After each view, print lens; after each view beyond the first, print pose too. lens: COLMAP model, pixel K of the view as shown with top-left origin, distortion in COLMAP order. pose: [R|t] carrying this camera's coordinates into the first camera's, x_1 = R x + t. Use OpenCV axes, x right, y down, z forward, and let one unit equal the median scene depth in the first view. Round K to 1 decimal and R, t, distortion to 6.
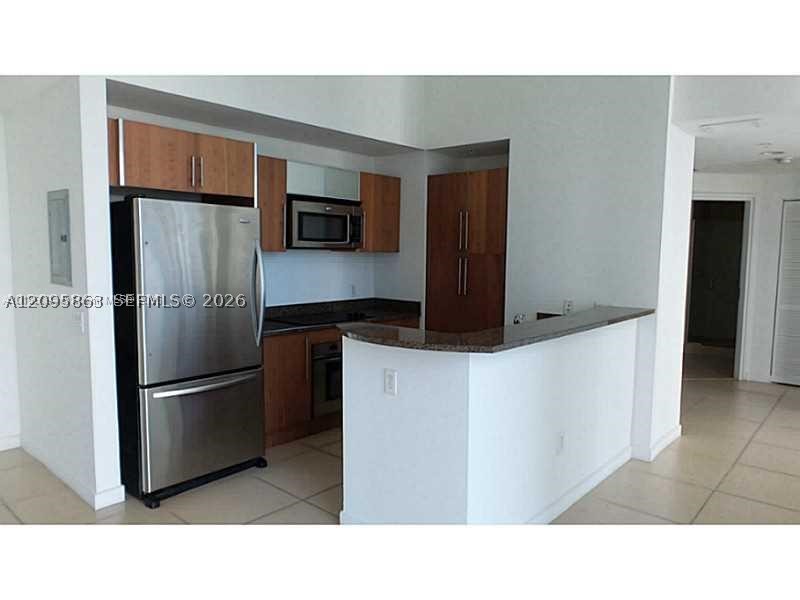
lens RADIAL K [[556.3, 0, 400.0], [0, 556.3, 300.1], [0, 0, 1]] dist [0.000991, 0.003427]
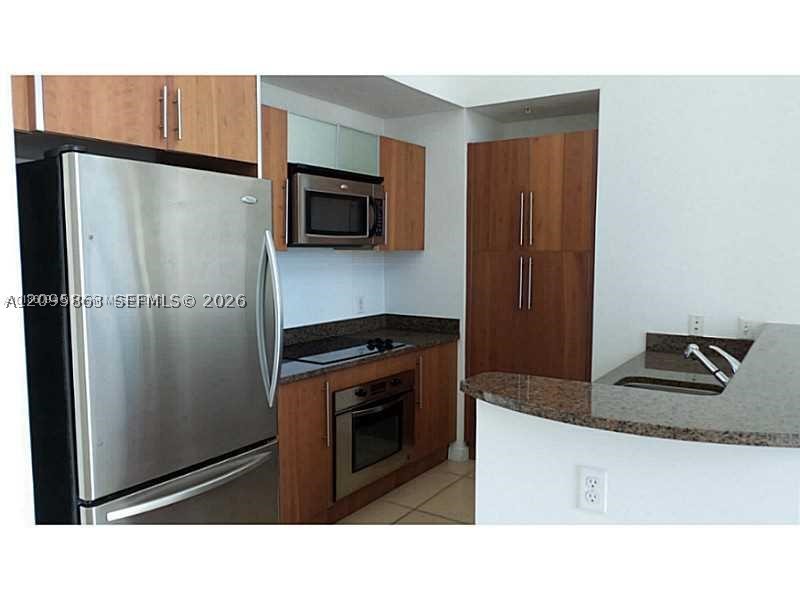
lens RADIAL K [[616.8, 0, 402.2], [0, 616.8, 298.8], [0, 0, 1]] dist [-0.002715, 0.003465]
pose [[0.991417, -0.019357, 0.129296, -0.163080], [0.020324, 0.999774, -0.006160, -0.022860], [-0.129147, 0.008735, 0.991587, 0.256691]]
